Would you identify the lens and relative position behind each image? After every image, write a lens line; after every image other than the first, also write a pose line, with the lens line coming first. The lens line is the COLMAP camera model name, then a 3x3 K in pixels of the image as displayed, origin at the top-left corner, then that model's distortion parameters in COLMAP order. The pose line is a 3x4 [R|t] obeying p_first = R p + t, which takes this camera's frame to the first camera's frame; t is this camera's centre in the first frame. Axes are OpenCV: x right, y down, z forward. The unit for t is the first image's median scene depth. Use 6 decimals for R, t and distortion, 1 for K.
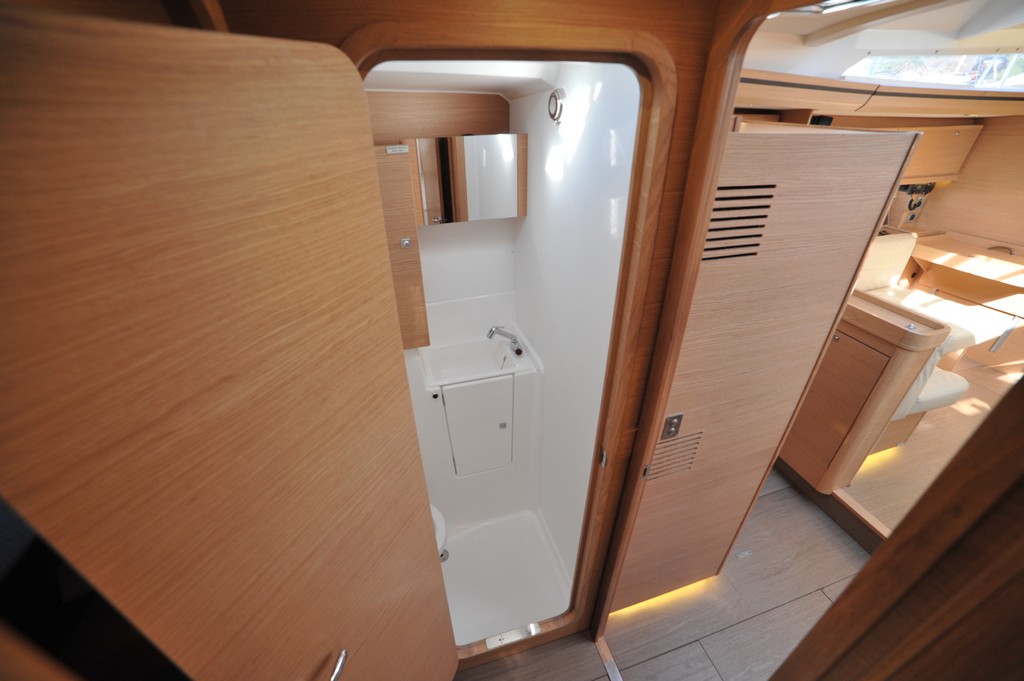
lens RADIAL K [[412.5, 0, 506.7], [0, 412.5, 345.4], [0, 0, 1]] dist [-0.099238, 0.031297]
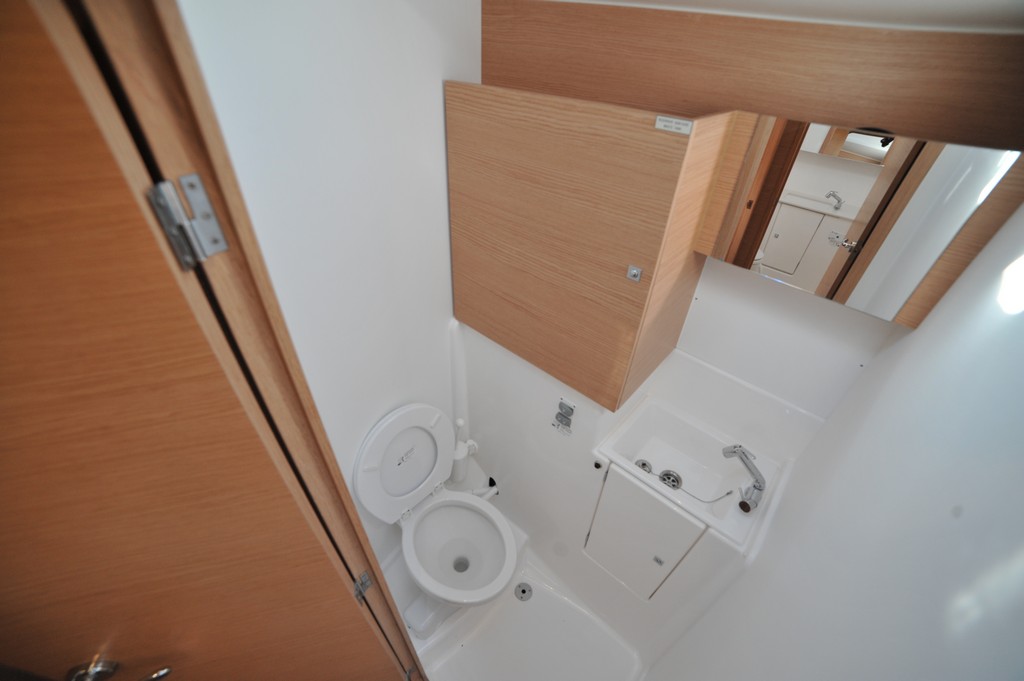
lens RADIAL K [[412.5, 0, 506.7], [0, 412.5, 345.4], [0, 0, 1]] dist [-0.099238, 0.031297]
pose [[0.522437, 0.557757, -0.644954, 0.093262], [-0.475885, 0.818353, 0.322228, -0.210826], [0.707526, 0.138580, 0.692967, 0.342957]]
